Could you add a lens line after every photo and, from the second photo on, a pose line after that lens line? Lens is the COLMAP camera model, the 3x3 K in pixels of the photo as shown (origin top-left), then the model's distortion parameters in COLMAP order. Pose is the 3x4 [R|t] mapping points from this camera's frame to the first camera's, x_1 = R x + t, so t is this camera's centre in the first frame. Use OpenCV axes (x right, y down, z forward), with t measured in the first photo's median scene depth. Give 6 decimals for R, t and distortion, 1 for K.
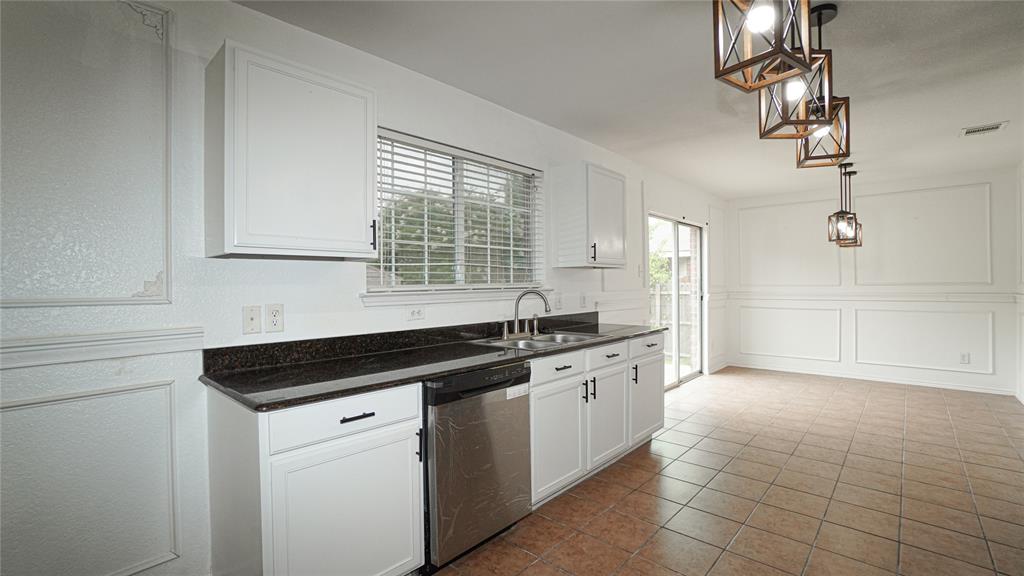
lens RADIAL K [[451.3, 0, 502.8], [0, 451.3, 288.3], [0, 0, 1]] dist [-0.050785, 0.001611]
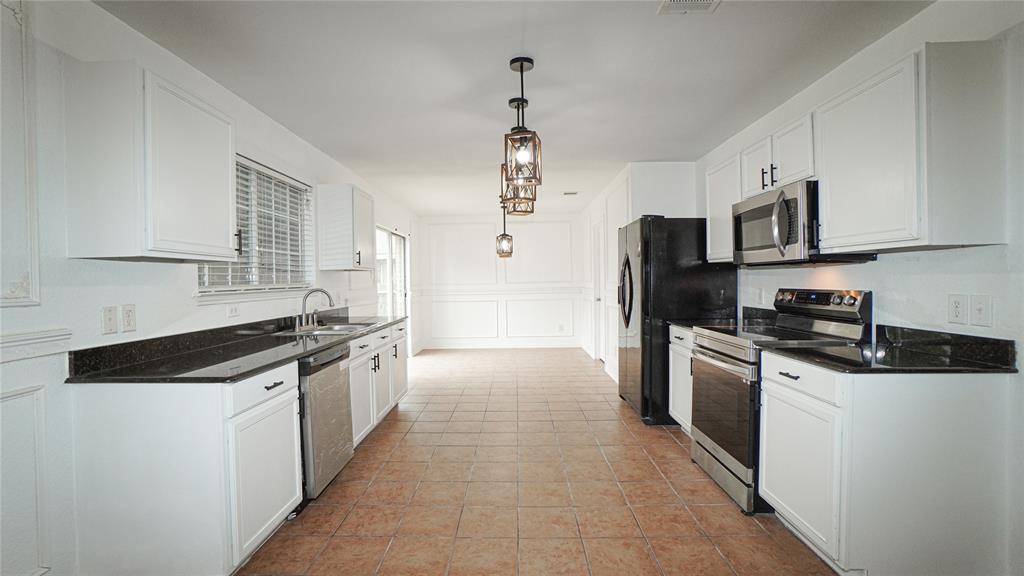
lens RADIAL K [[451.3, 0, 504.5], [0, 451.3, 286.2], [0, 0, 1]] dist [-0.050785, 0.001611]
pose [[0.746880, -0.011664, 0.664857, -0.351674], [0.016300, 0.999867, -0.000769, 0.005830], [-0.664759, 0.011412, 0.746971, -0.214420]]
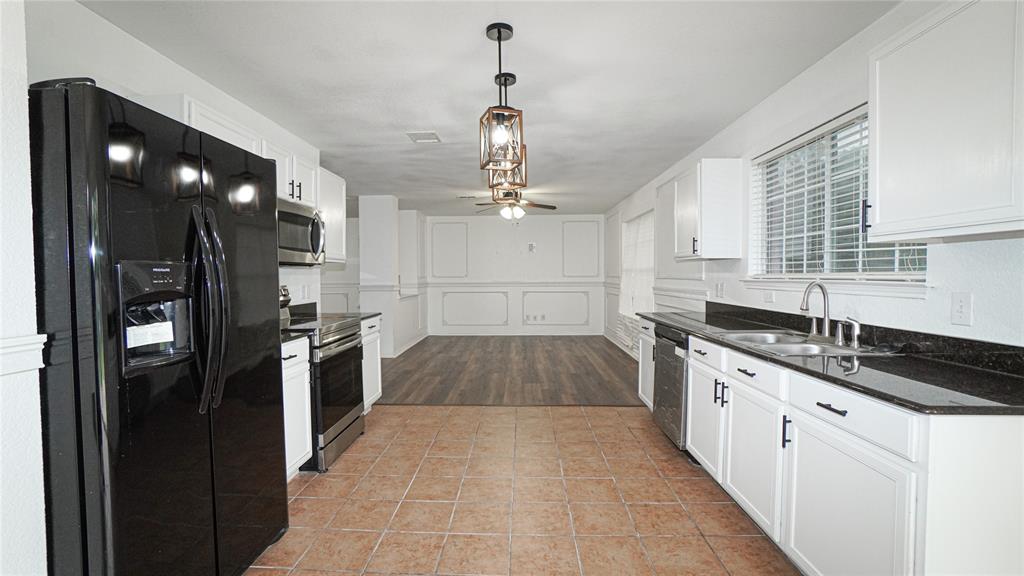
lens RADIAL K [[451.3, 0, 509.7], [0, 451.3, 287.7], [0, 0, 1]] dist [-0.050785, 0.001611]
pose [[-0.748964, 0.029262, -0.661964, 0.949195], [0.001939, 0.999117, 0.041972, -0.017727], [0.662608, 0.030152, -0.748359, 1.205804]]
